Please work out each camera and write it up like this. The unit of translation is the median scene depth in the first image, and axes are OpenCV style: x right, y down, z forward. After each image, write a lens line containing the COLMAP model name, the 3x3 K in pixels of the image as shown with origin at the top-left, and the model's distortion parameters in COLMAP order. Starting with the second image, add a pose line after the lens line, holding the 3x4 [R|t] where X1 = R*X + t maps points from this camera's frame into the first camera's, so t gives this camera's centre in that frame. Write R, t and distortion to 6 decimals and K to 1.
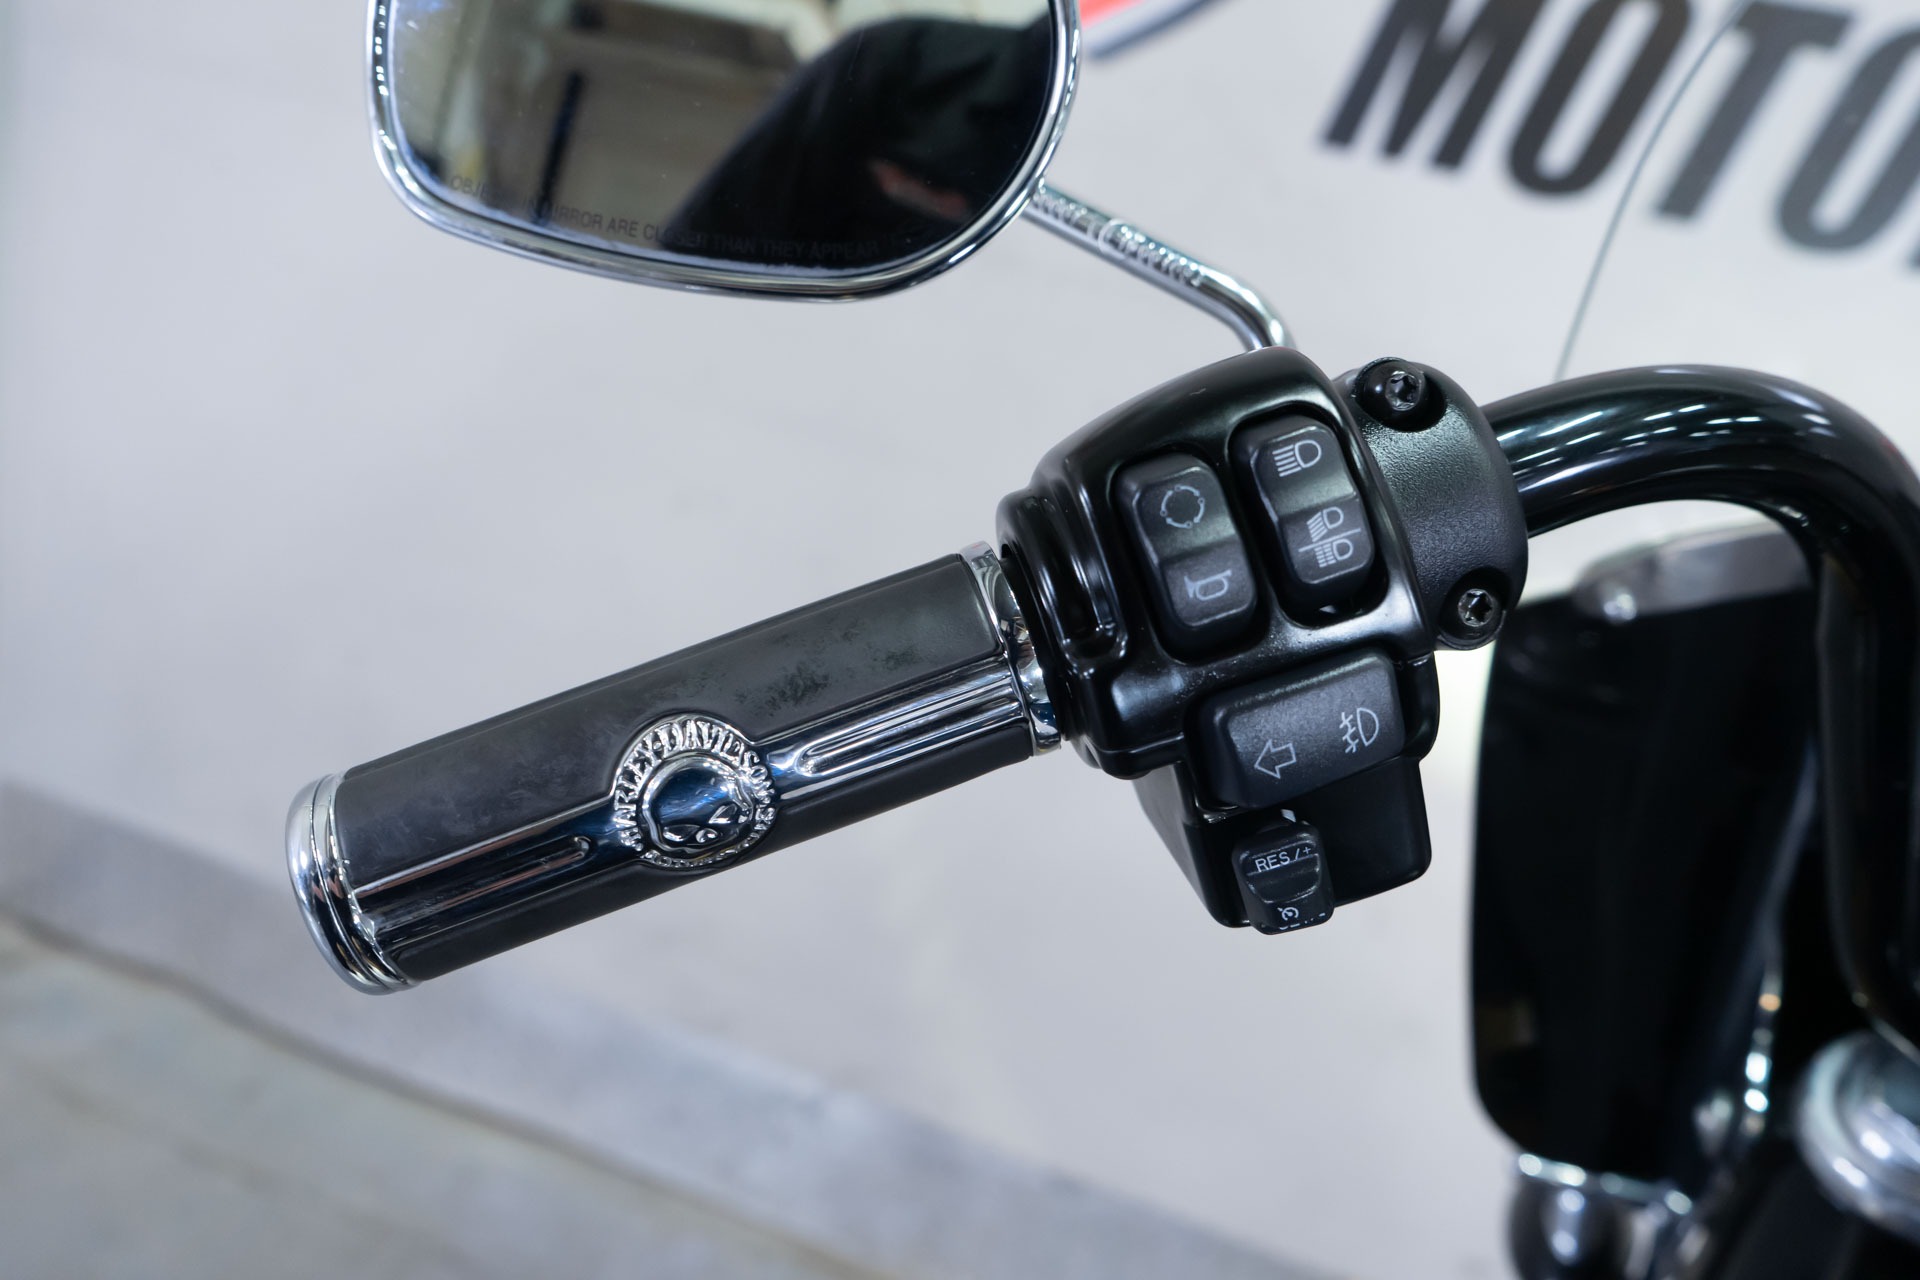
lens RADIAL K [[1558.3, 0, 953.5], [0, 1558.3, 624.3], [0, 0, 1]] dist [-0.005044, 0.010754]
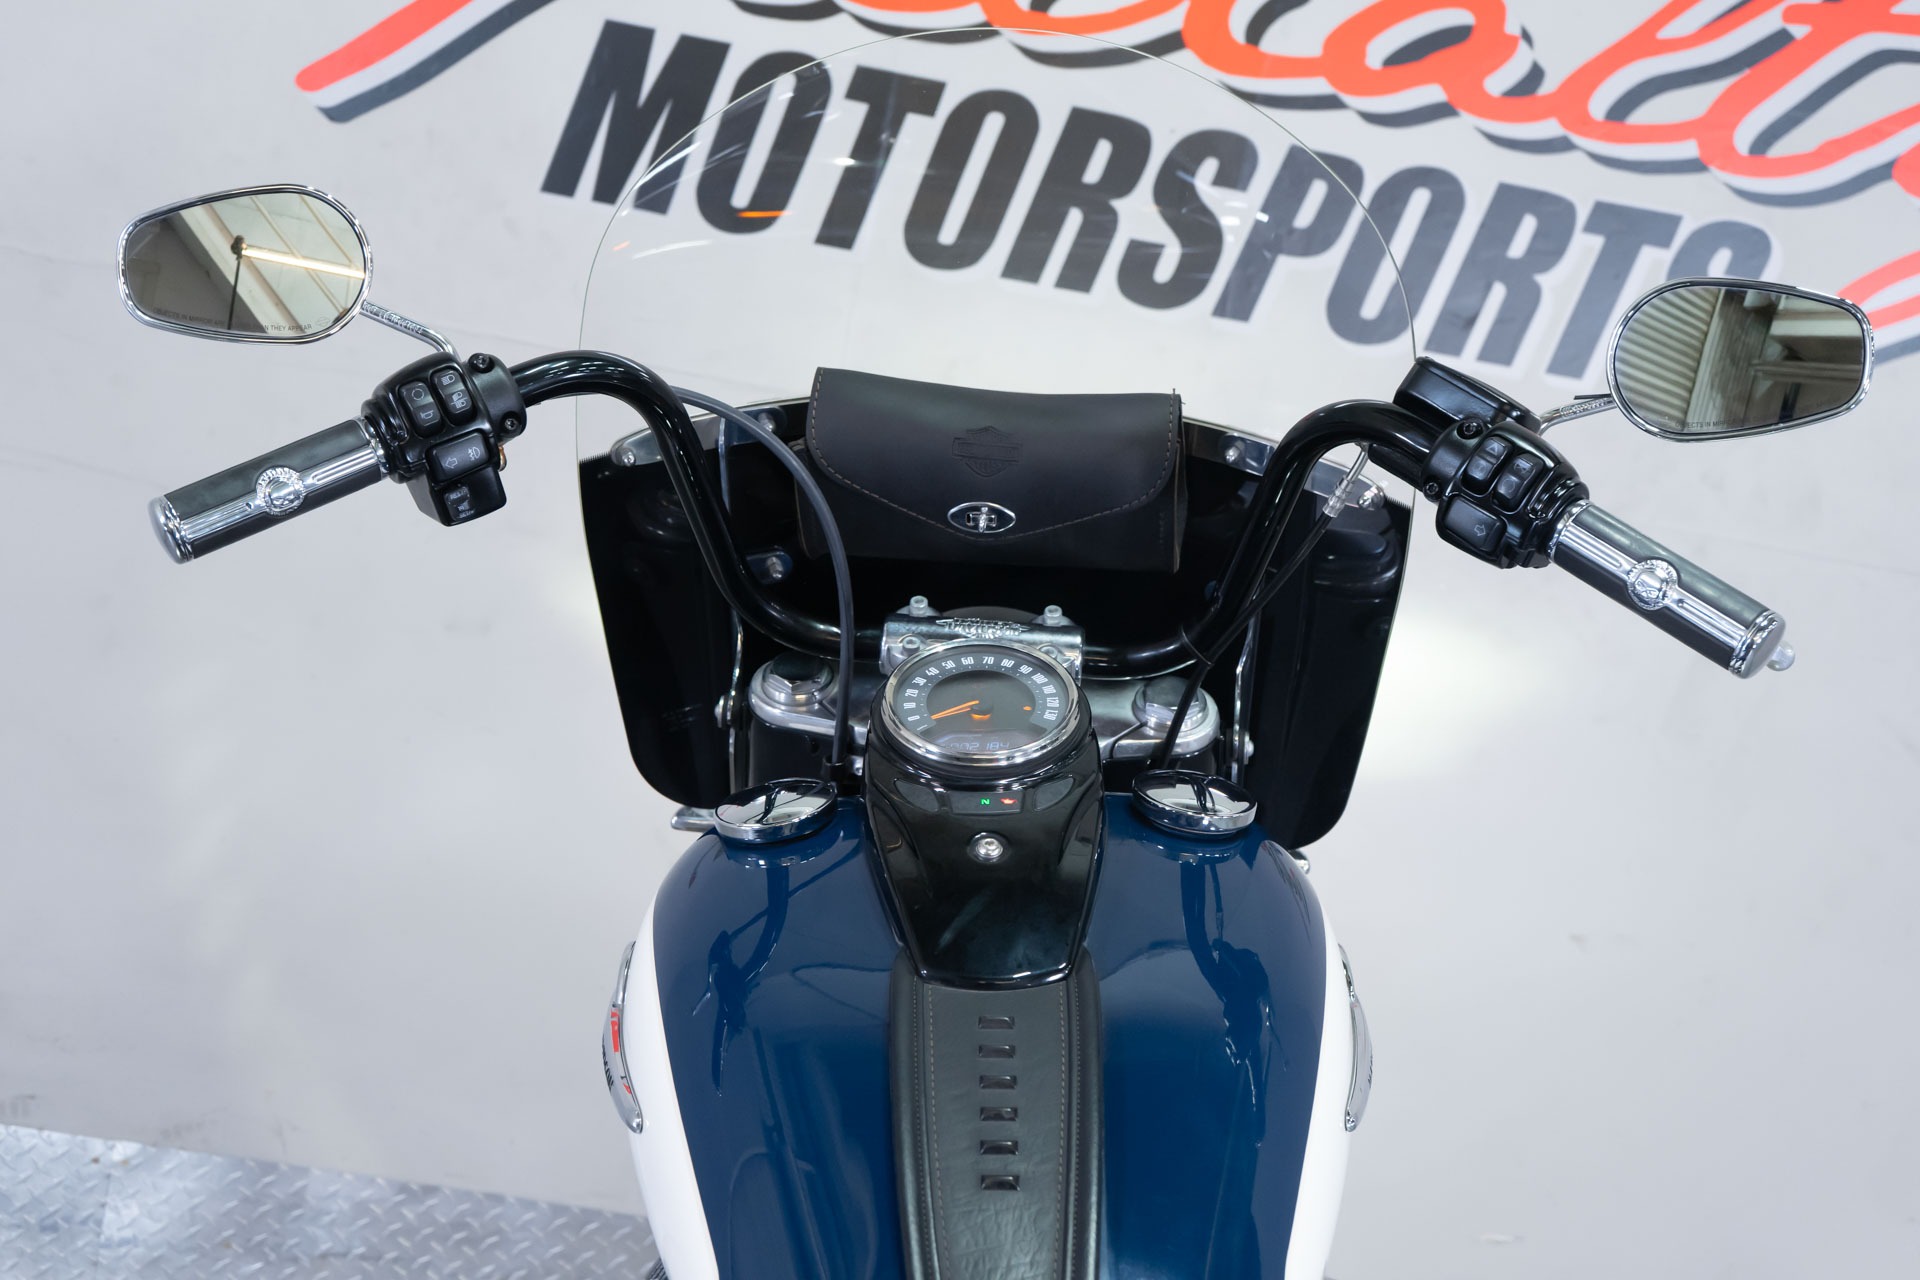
lens RADIAL K [[1981.3, 0, 870.7], [0, 1981.3, 611.1], [0, 0, 1]] dist [0.030264, 0.000000]
pose [[0.939725, -0.091027, 0.329591, -0.390952], [0.110148, 0.993119, -0.039771, 0.653292], [-0.323703, 0.073677, 0.943286, -3.313096]]
